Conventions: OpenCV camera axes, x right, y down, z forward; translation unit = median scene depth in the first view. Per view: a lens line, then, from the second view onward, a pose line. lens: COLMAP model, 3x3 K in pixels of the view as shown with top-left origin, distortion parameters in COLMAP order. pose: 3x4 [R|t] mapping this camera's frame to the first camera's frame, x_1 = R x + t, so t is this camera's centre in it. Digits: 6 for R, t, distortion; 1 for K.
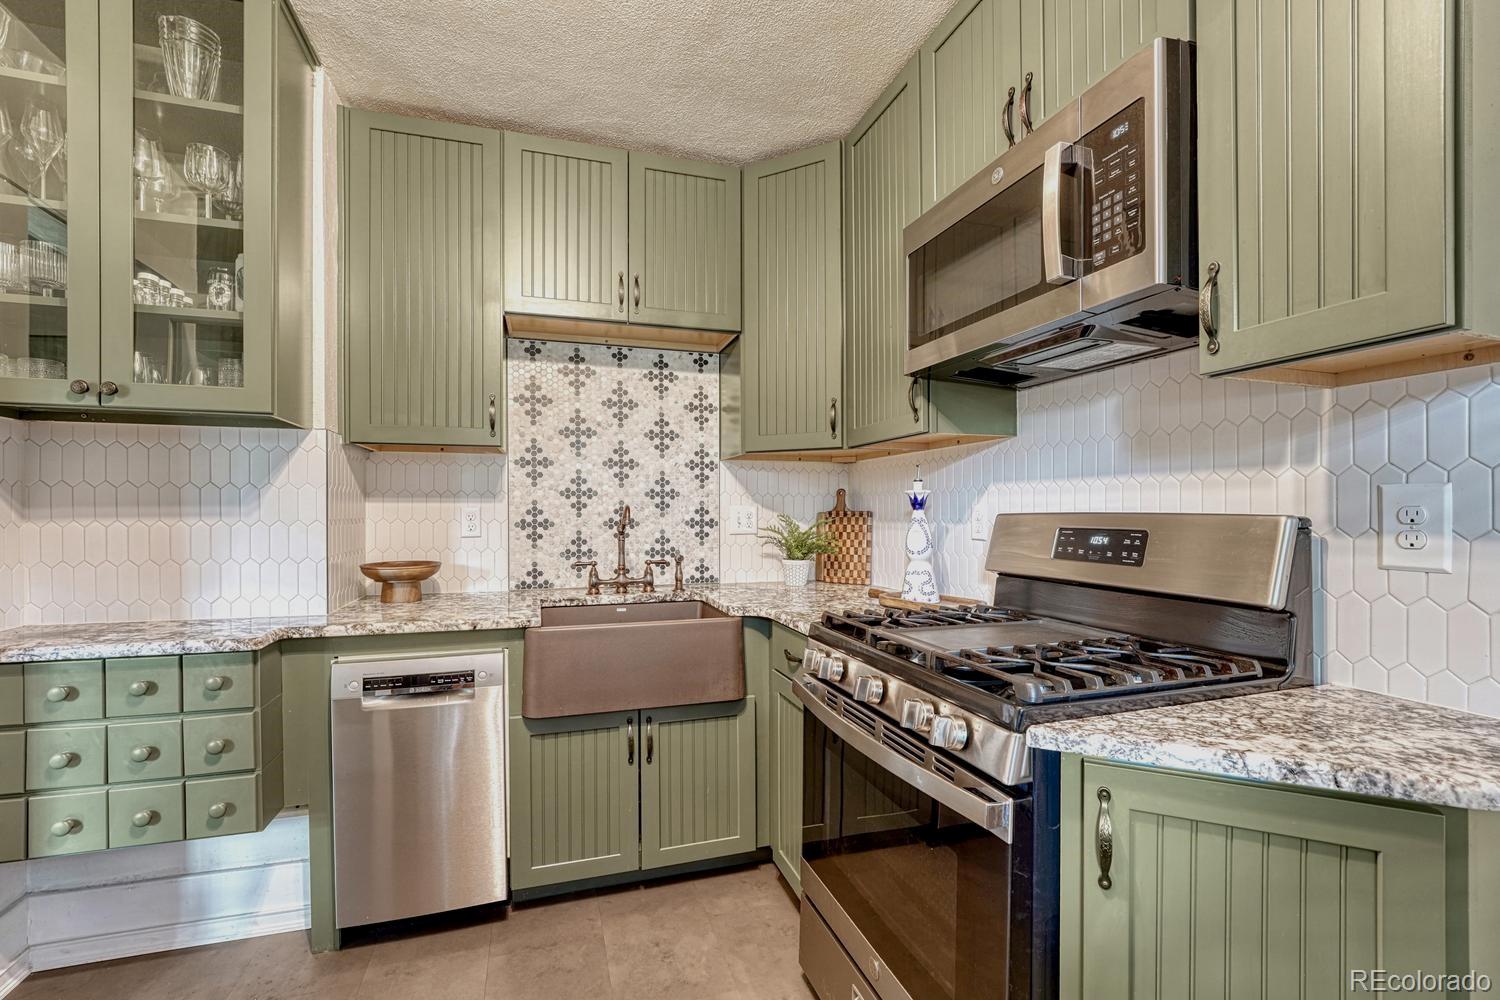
lens RADIAL K [[638.8, 0, 747.3], [0, 638.8, 510.6], [0, 0, 1]] dist [-0.006383, 0.001360]
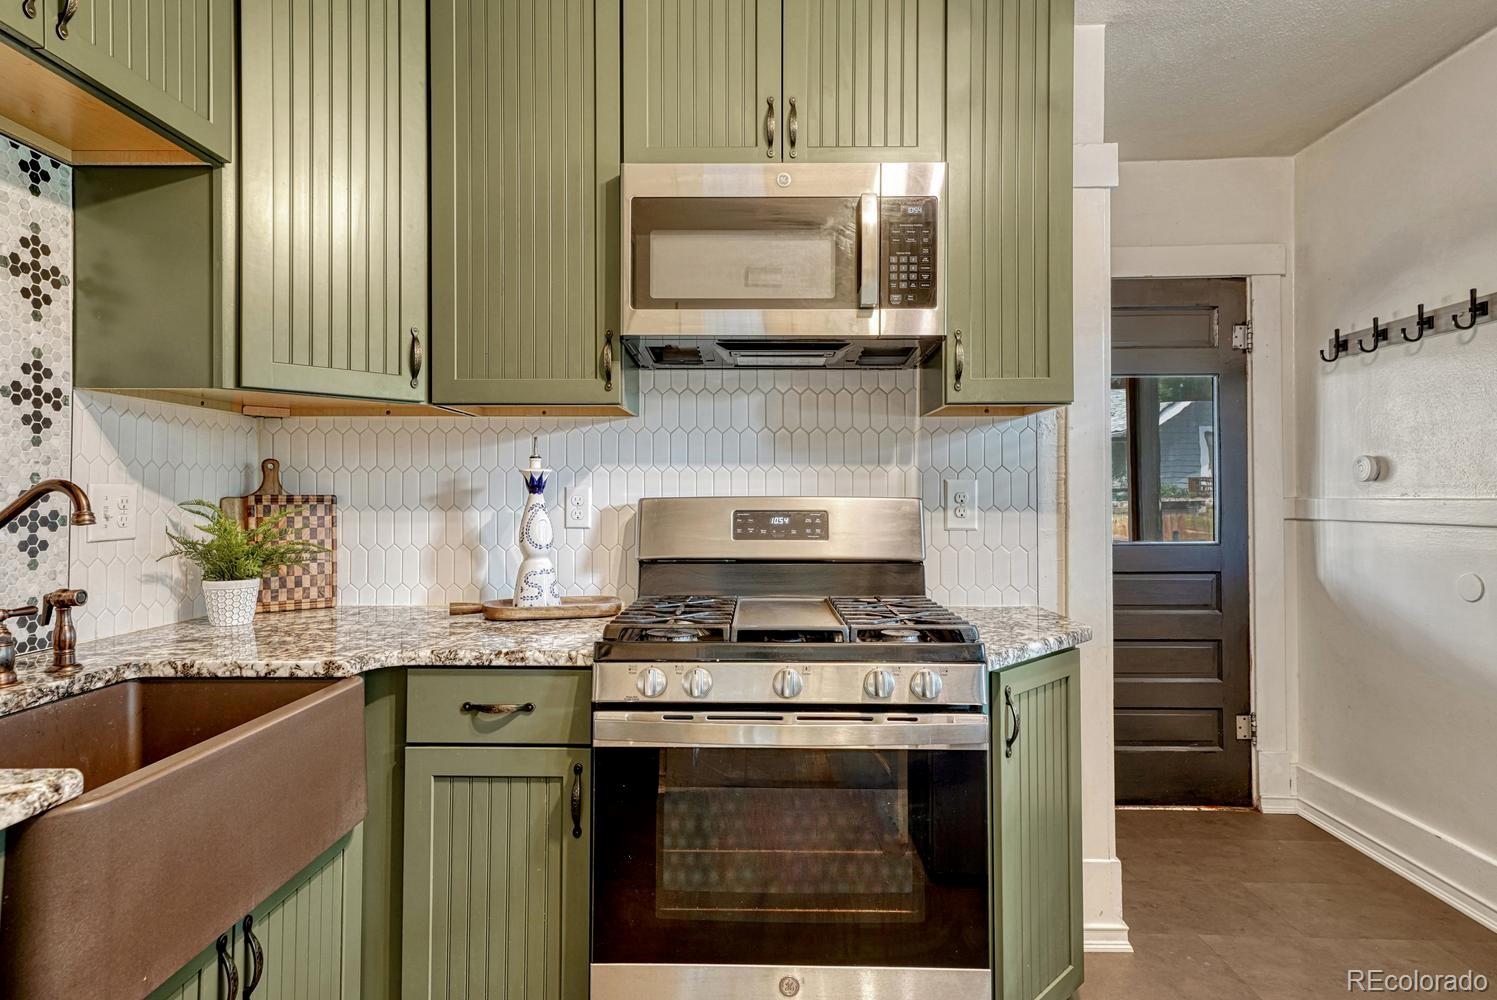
lens RADIAL K [[792.4, 0, 751.8], [0, 792.4, 487.2], [0, 0, 1]] dist [0.004871, -0.000567]
pose [[0.317904, 0.010408, 0.948066, -0.452146], [-0.001164, 0.999943, -0.010588, 0.000853], [-0.948122, 0.002263, 0.317899, 0.328172]]
